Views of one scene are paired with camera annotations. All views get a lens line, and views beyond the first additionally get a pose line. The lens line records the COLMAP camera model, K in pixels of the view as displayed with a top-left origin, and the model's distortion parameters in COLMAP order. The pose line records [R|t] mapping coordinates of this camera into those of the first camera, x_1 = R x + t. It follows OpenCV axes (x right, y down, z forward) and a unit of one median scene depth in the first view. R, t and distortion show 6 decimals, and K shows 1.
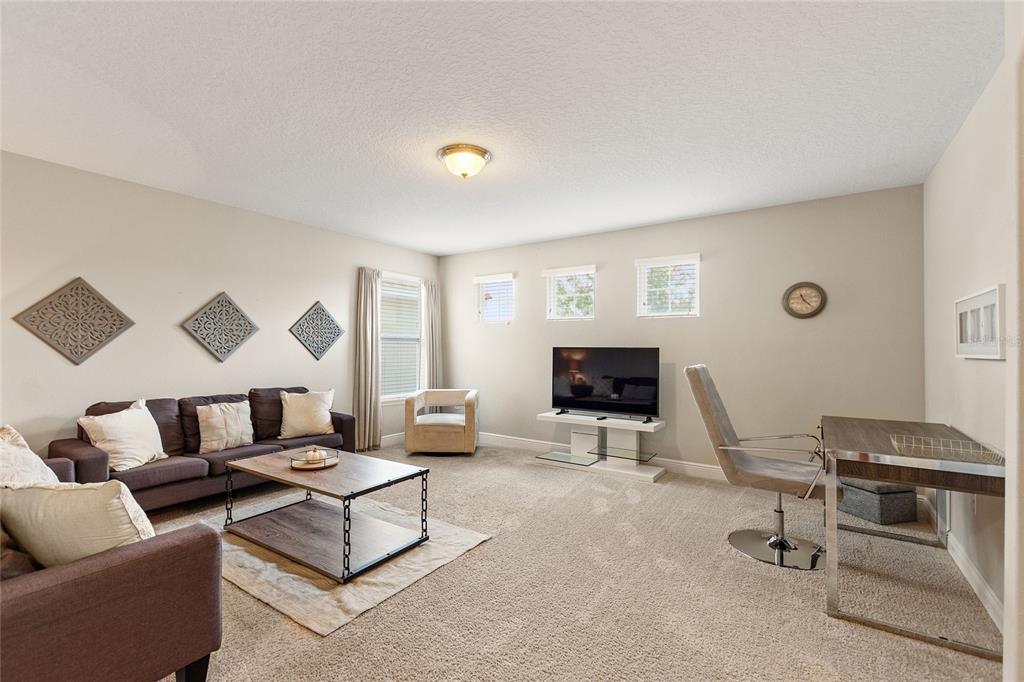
lens RADIAL K [[445.2, 0, 512.0], [0, 445.2, 341.0], [0, 0, 1]] dist [0.000873, 0.000144]
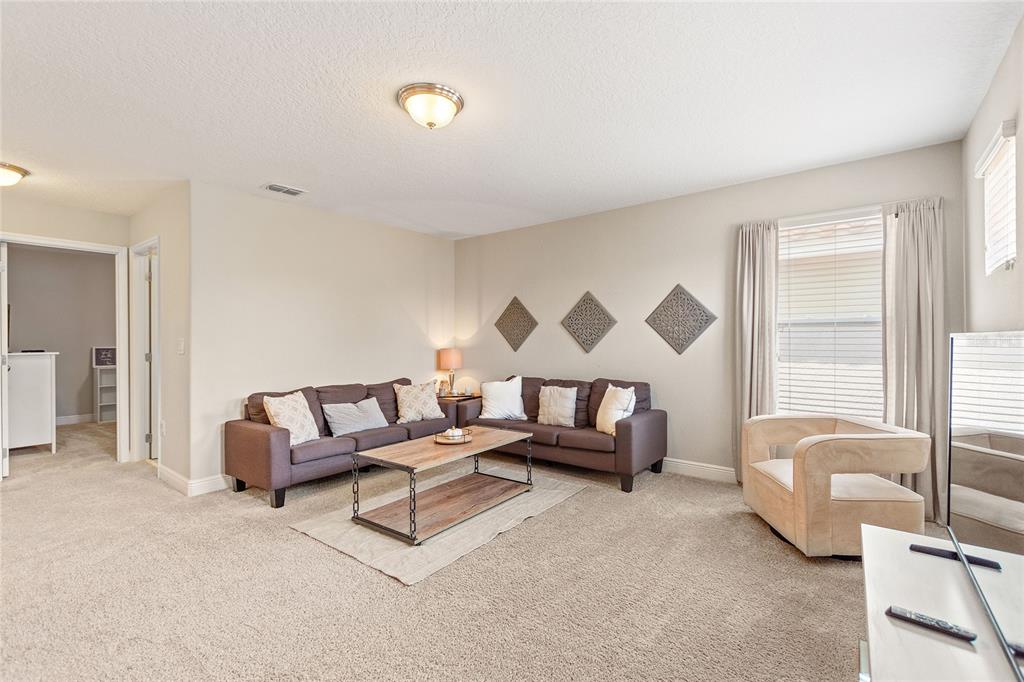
lens RADIAL K [[445.2, 0, 512.0], [0, 445.2, 341.0], [0, 0, 1]] dist [0.000873, 0.000144]
pose [[-0.068036, -0.000040, -0.997683, 0.534456], [0.022114, 0.999754, -0.001548, 0.016179], [0.997438, -0.022168, -0.068018, 0.931715]]
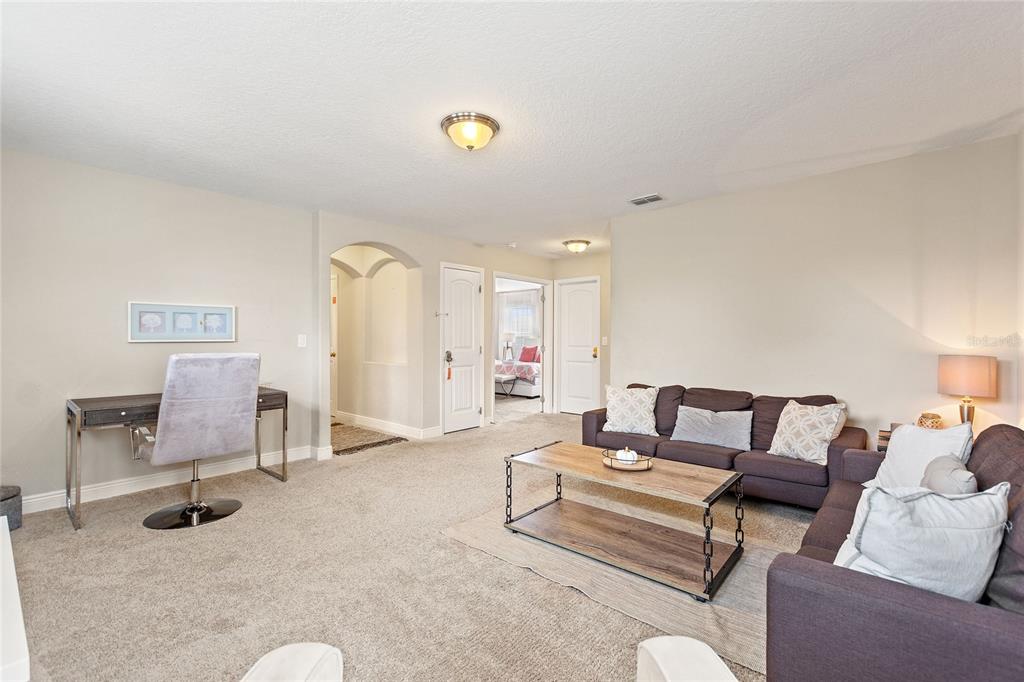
lens RADIAL K [[445.2, 0, 512.0], [0, 445.2, 341.0], [0, 0, 1]] dist [0.000873, 0.000144]
pose [[-0.990779, -0.006544, 0.135327, -0.245492], [-0.009665, 0.999702, -0.022416, 0.034140], [-0.135140, -0.023517, -0.990547, 1.463407]]
